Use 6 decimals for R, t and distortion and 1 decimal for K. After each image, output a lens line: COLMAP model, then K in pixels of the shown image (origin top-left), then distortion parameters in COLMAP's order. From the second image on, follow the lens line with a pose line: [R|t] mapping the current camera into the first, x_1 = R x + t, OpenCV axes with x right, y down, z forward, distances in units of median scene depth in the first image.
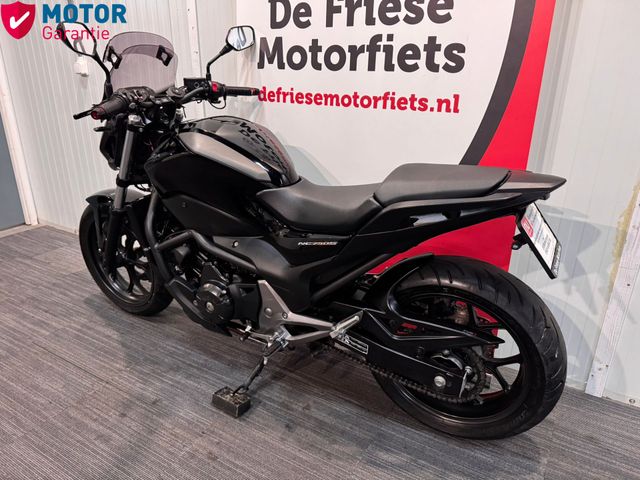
lens RADIAL K [[450.7, 0, 324.6], [0, 450.7, 237.7], [0, 0, 1]] dist [0.003534, -0.006193]
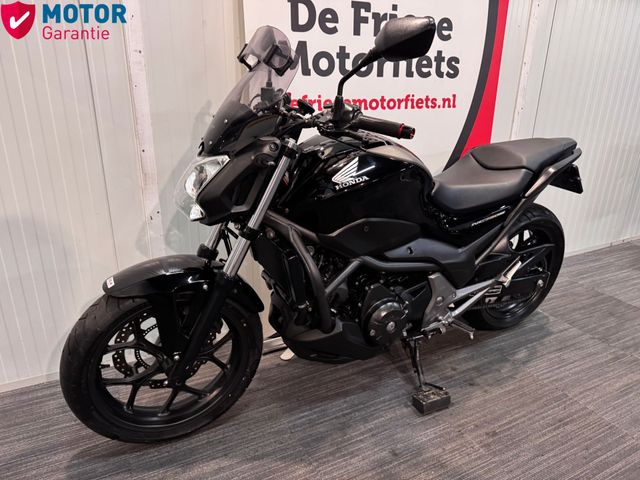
lens RADIAL K [[450.7, 0, 324.6], [0, 450.7, 237.7], [0, 0, 1]] dist [0.003534, -0.006193]
pose [[0.541798, -0.288699, 0.789372, -1.008424], [0.289514, 0.945788, 0.147193, -0.201109], [-0.789073, 0.148786, 0.596009, 0.510717]]
